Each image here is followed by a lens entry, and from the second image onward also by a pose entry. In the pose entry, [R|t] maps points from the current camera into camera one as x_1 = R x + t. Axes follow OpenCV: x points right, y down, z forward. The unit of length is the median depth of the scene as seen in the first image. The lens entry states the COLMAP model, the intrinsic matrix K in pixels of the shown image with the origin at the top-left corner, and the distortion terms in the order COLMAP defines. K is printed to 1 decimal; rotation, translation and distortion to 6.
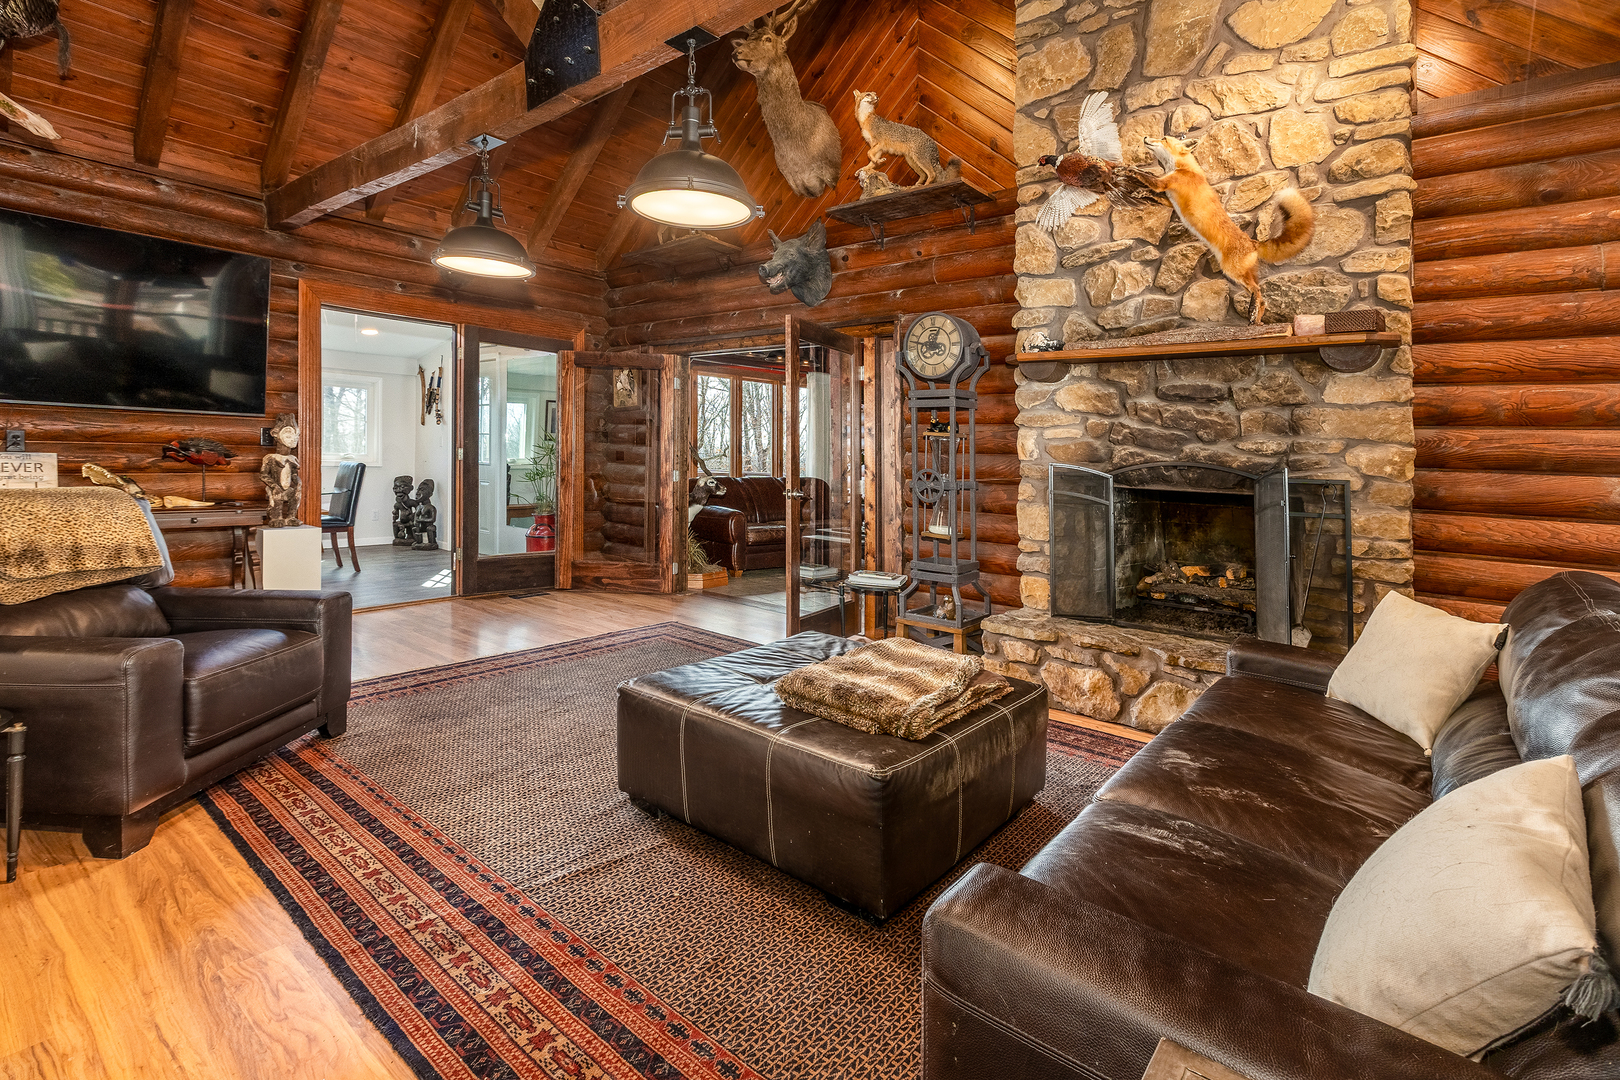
lens RADIAL K [[724.5, 0, 810.8], [0, 724.5, 485.6], [0, 0, 1]] dist [0.012635, -0.000119]
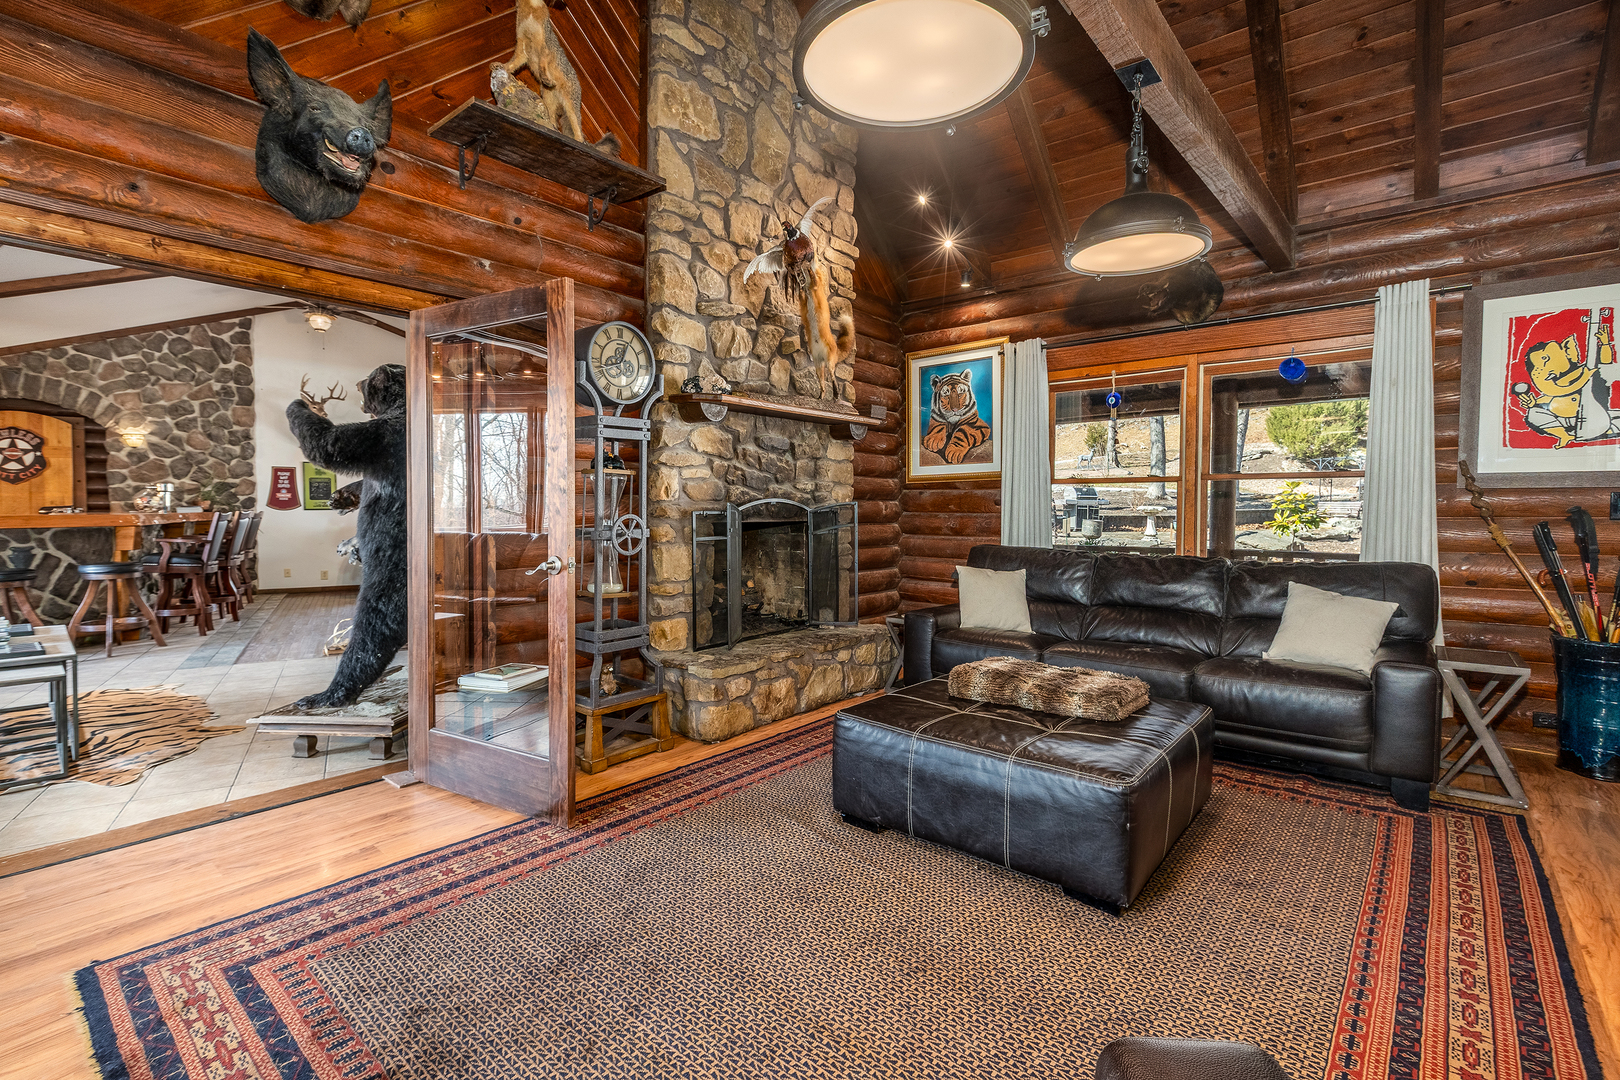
lens RADIAL K [[725.6, 0, 775.5], [0, 725.6, 526.0], [0, 0, 1]] dist [0.000337, -0.000571]
pose [[0.069754, -0.064775, 0.995459, -0.713962], [0.040716, 0.997243, 0.062038, -0.060287], [-0.996733, 0.036203, 0.072199, 0.861278]]
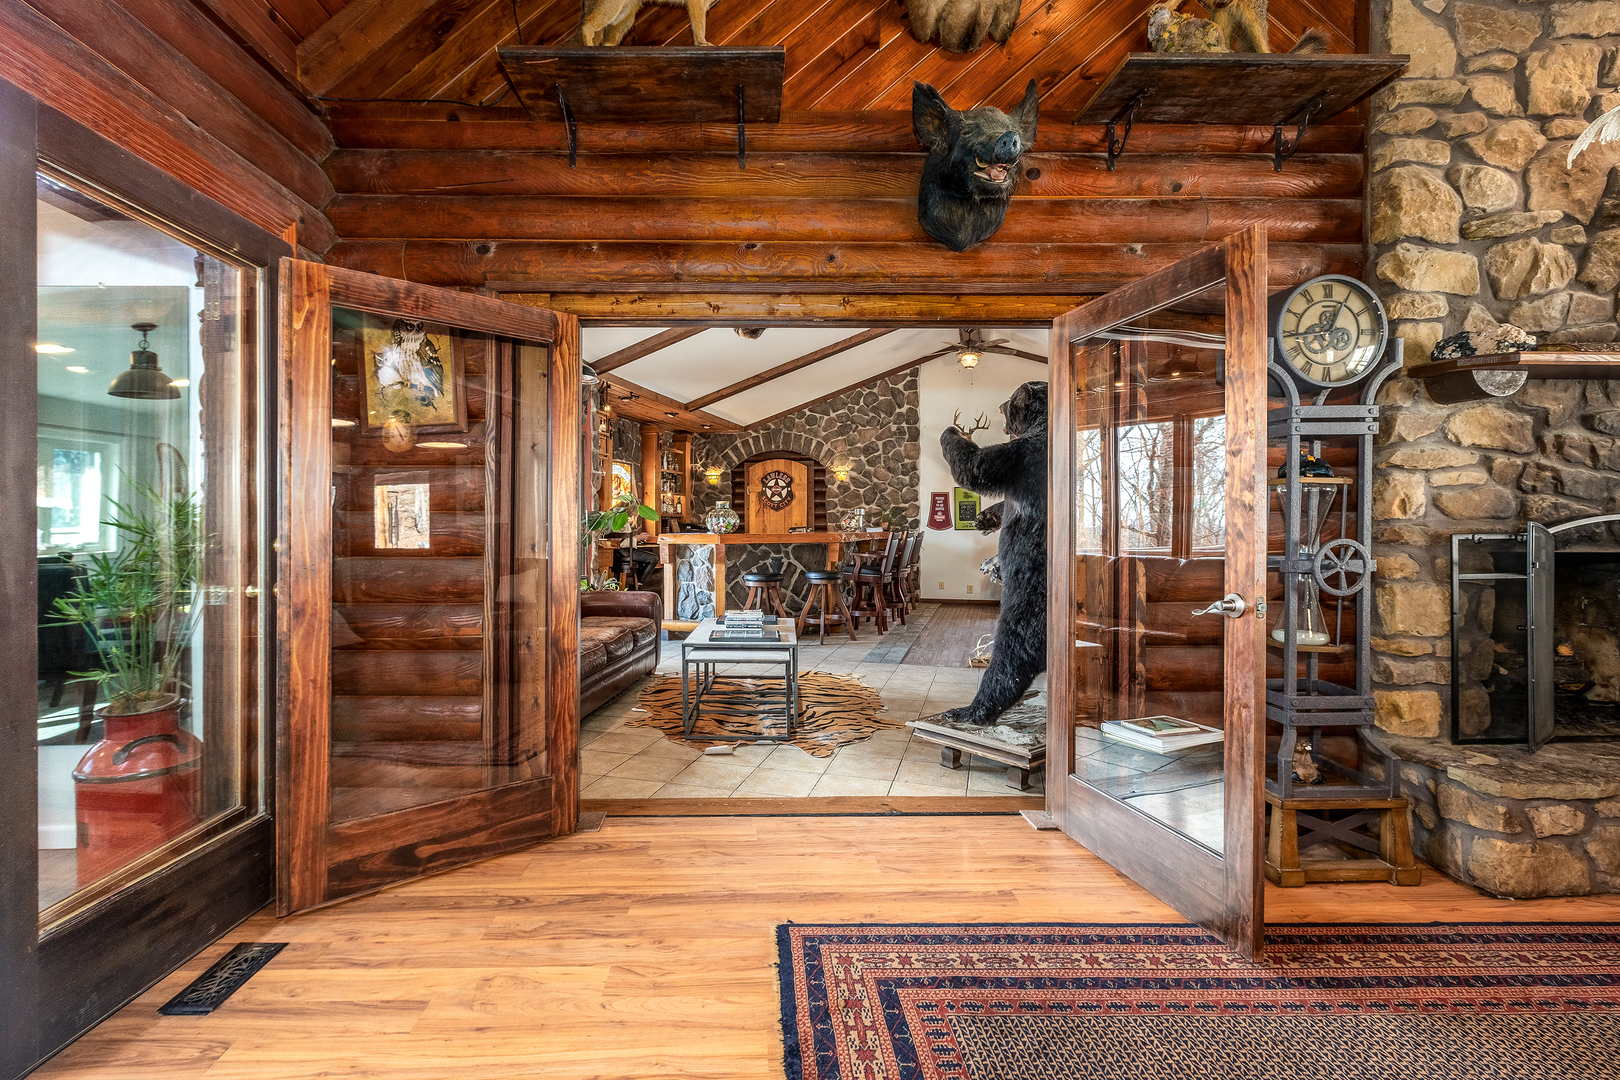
lens RADIAL K [[725.6, 0, 775.5], [0, 725.6, 526.0], [0, 0, 1]] dist [0.000337, -0.000571]
pose [[0.776089, -0.038380, 0.629455, -0.627510], [0.054983, 0.998463, -0.006912, -0.060819], [-0.628222, 0.039974, 0.777007, 0.922138]]
